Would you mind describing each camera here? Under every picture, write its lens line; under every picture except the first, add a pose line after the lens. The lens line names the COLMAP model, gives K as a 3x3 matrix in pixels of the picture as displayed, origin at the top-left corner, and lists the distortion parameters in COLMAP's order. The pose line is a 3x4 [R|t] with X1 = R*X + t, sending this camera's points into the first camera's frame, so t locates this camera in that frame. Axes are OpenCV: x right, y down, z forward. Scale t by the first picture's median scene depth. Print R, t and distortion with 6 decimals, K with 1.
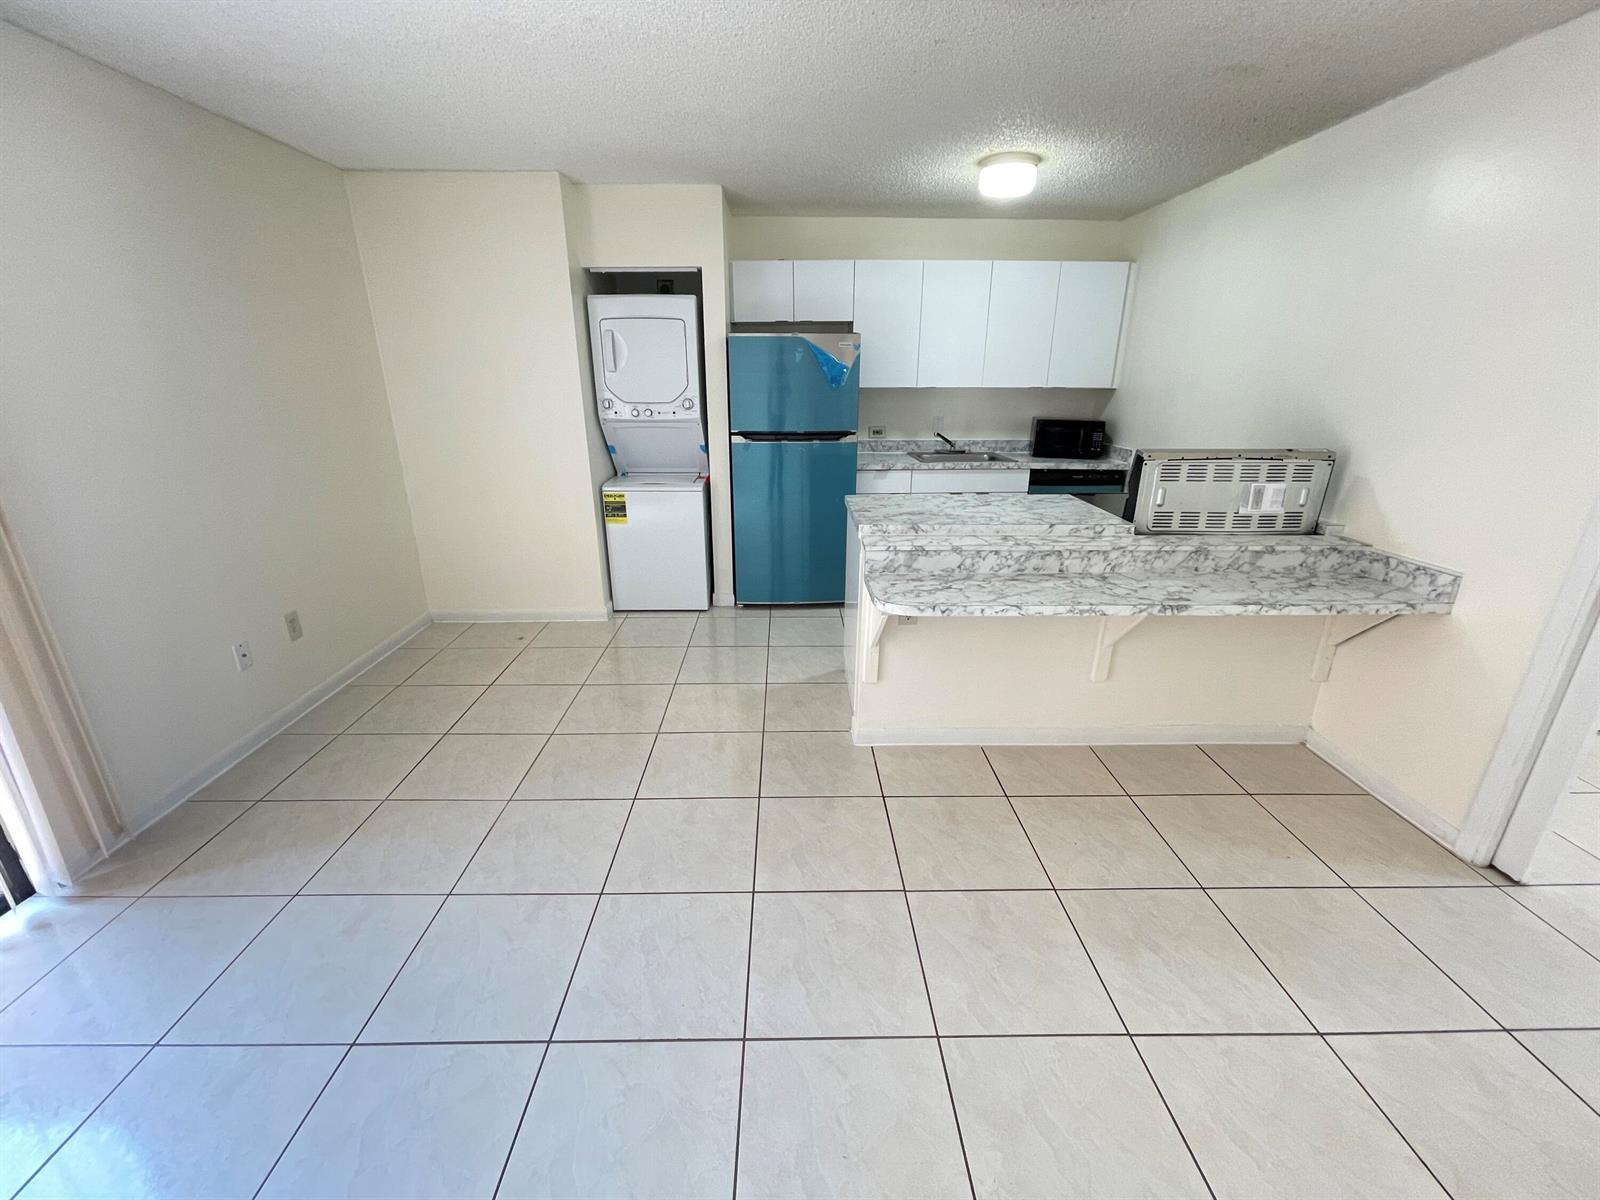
lens RADIAL K [[646.3, 0, 797.6], [0, 646.3, 596.1], [0, 0, 1]] dist [-0.000553, -0.000616]
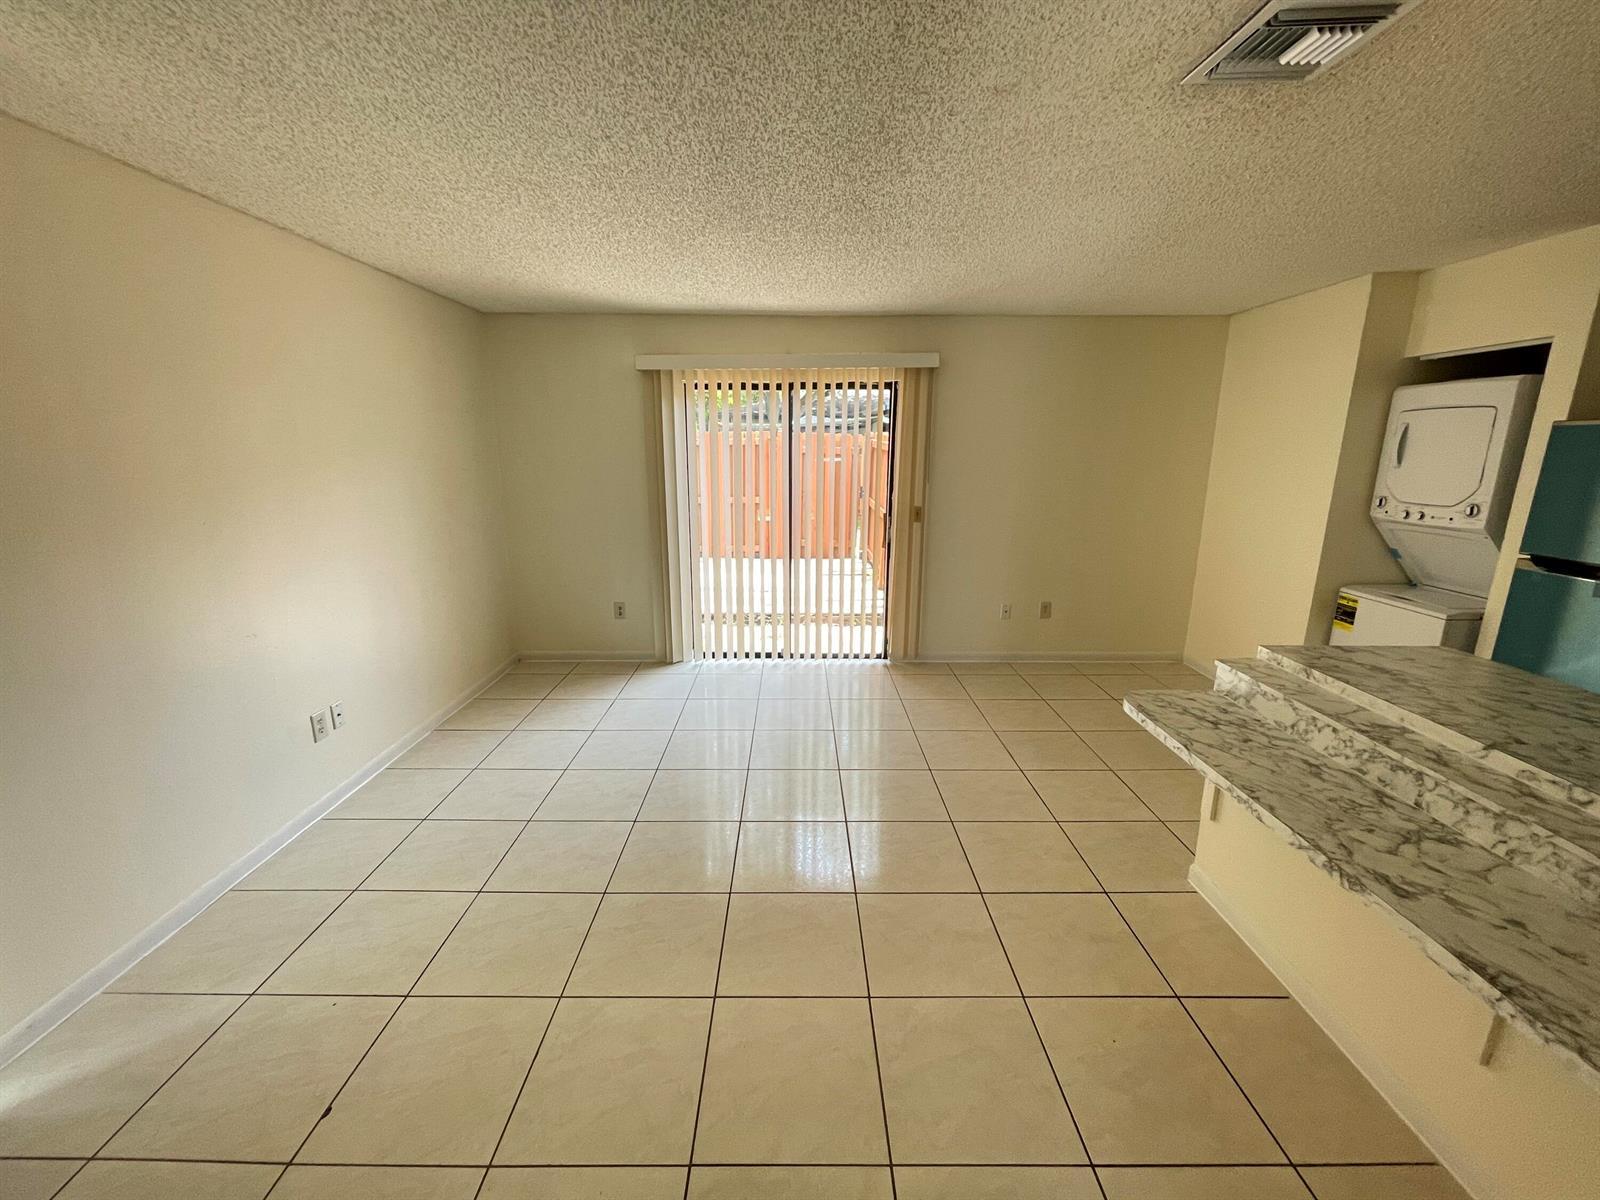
lens RADIAL K [[646.3, 0, 793.4], [0, 646.3, 601.0], [0, 0, 1]] dist [-0.000553, -0.000616]
pose [[-0.017753, 0.233032, -0.972307, 0.658880], [-0.328996, 0.916946, 0.225771, -0.109017], [0.944164, 0.323893, 0.060388, 0.226945]]
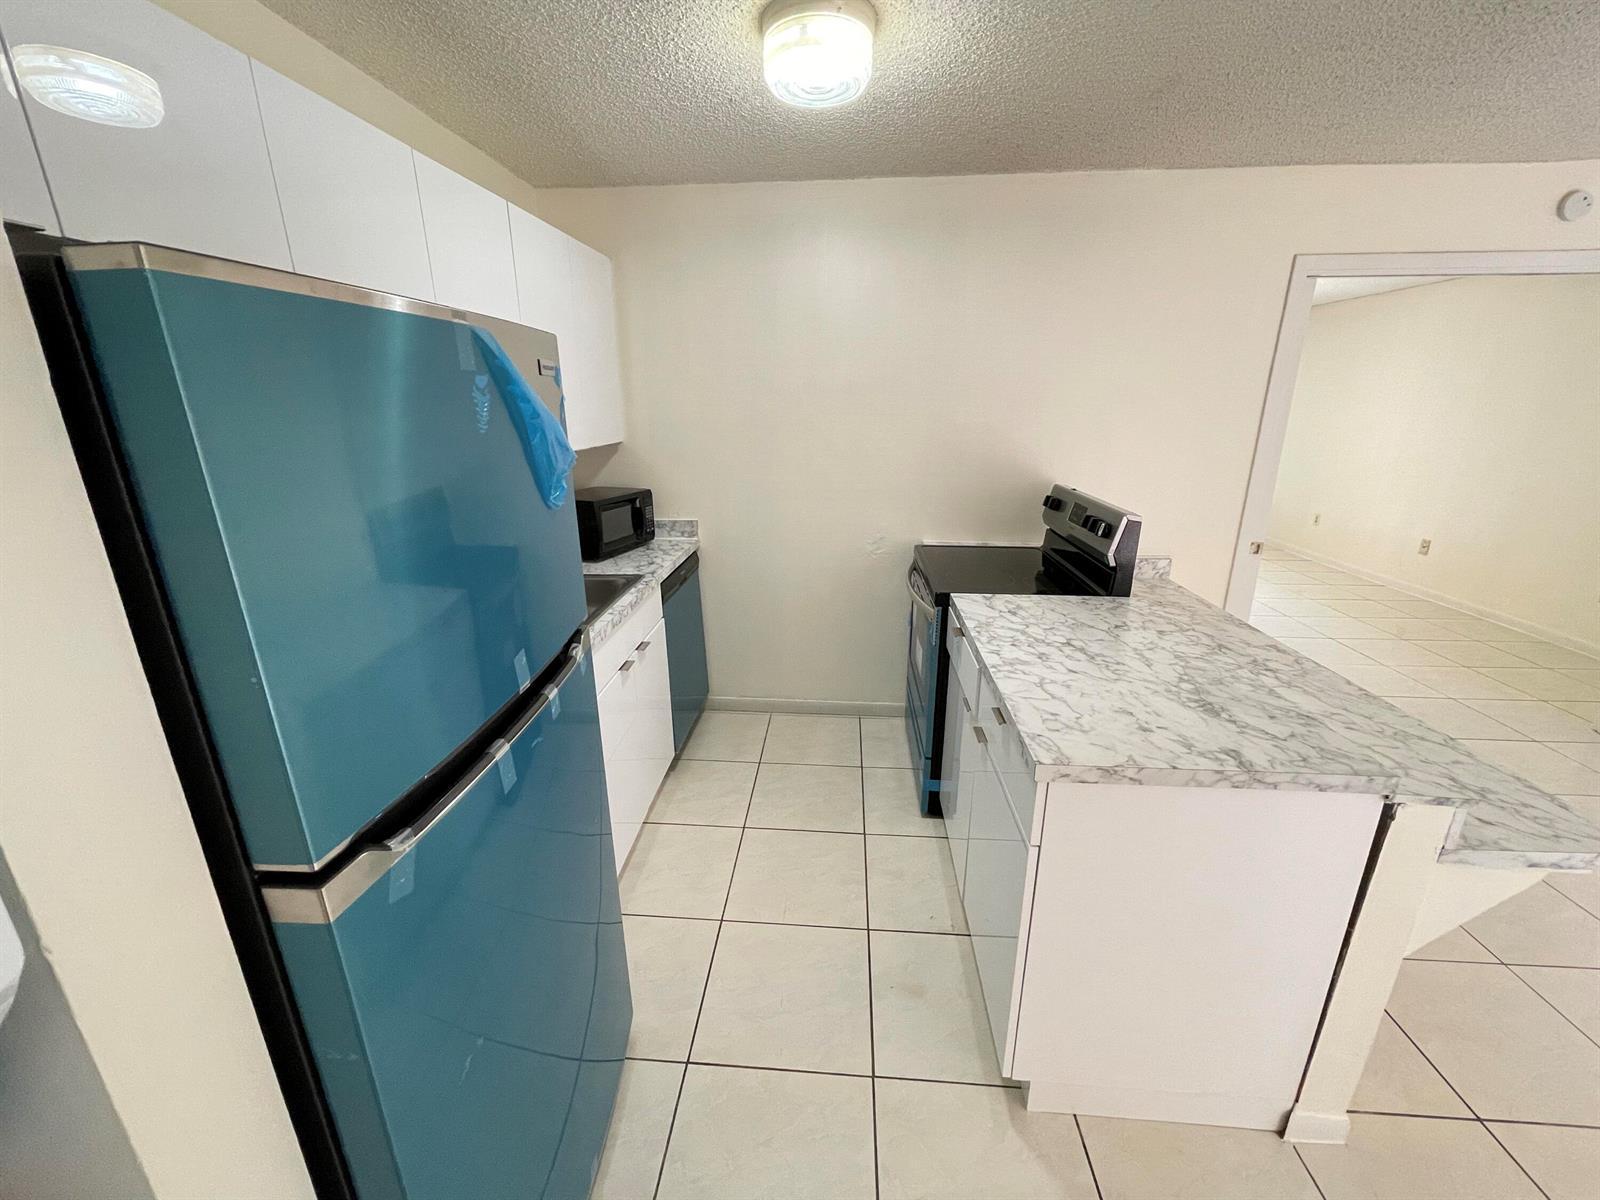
lens RADIAL K [[646.3, 0, 799.3], [0, 646.3, 594.8], [0, 0, 1]] dist [-0.000553, -0.000616]
pose [[0.092815, -0.295147, 0.950933, -0.238428], [0.332825, 0.909316, 0.249744, -0.337130], [-0.938410, 0.293314, 0.182630, 0.888484]]
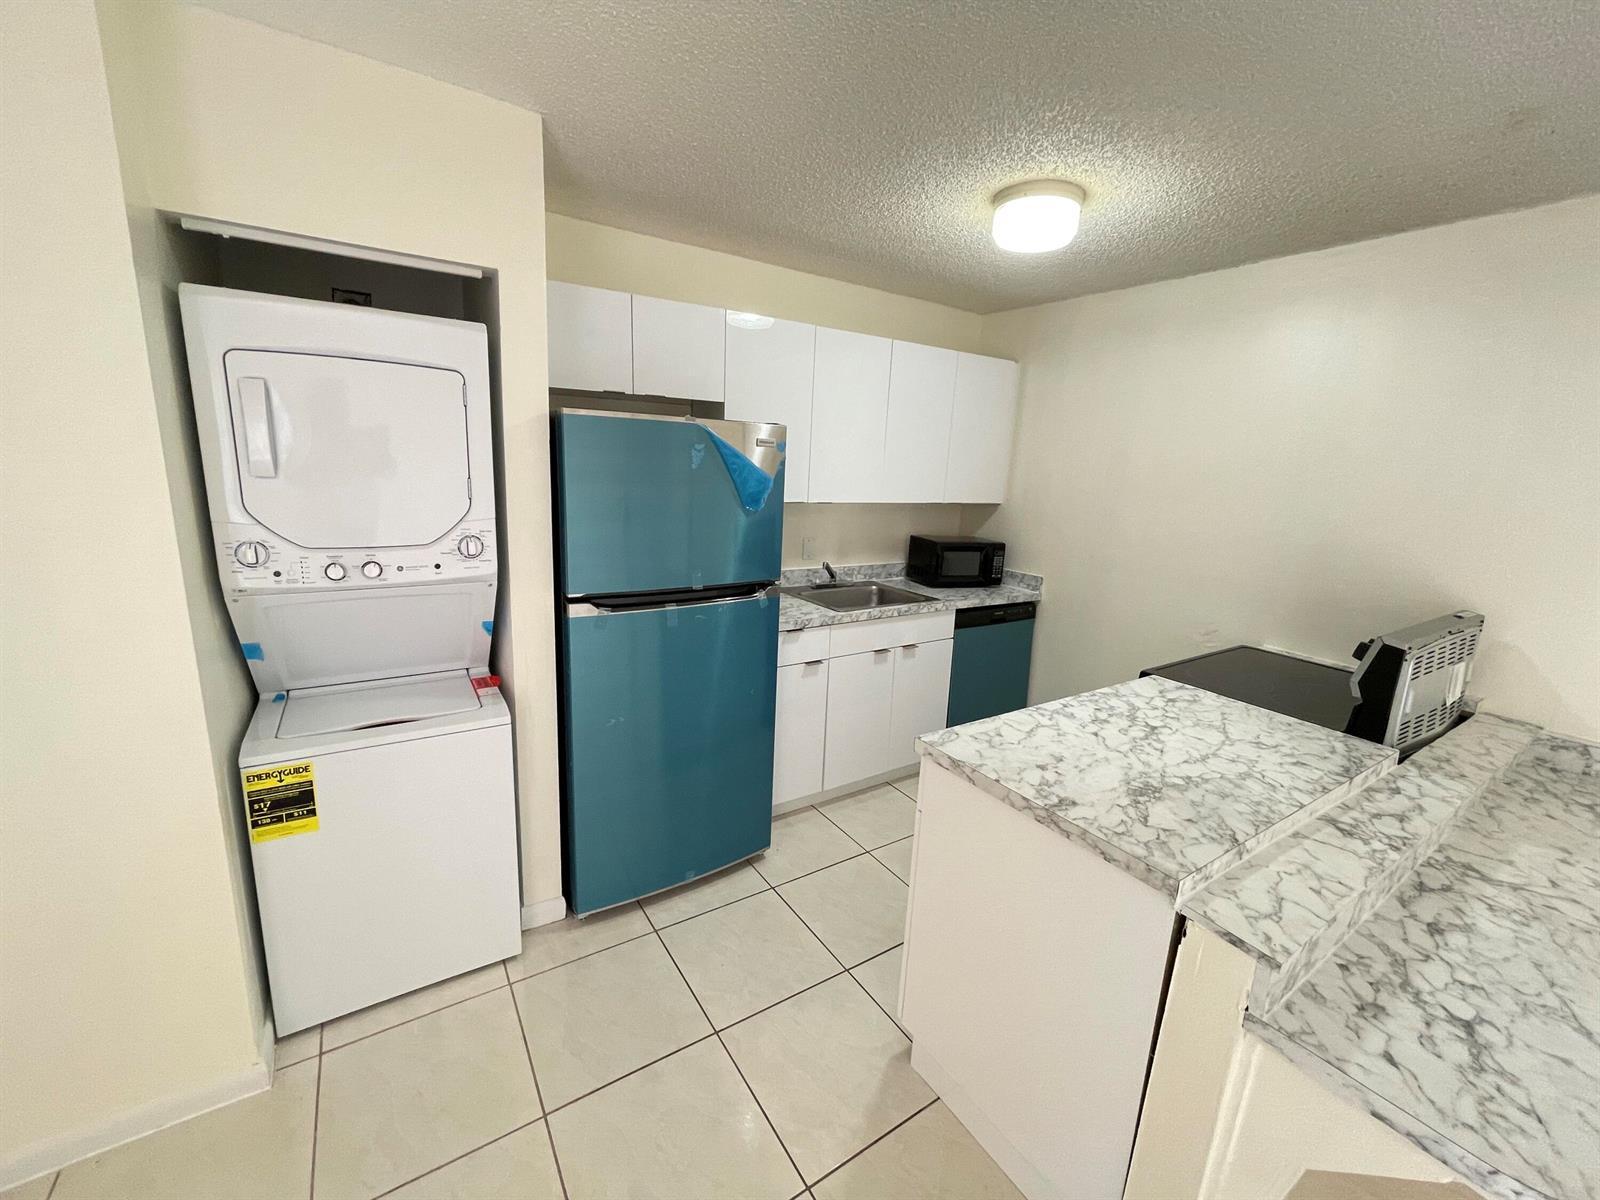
lens RADIAL K [[646.3, 0, 795.4], [0, 646.3, 596.3], [0, 0, 1]] dist [-0.000553, -0.000616]
pose [[0.849058, -0.073443, 0.523170, -0.229057], [0.130669, 0.988715, -0.073267, -0.207655], [-0.511885, 0.130570, 0.849073, 0.516313]]
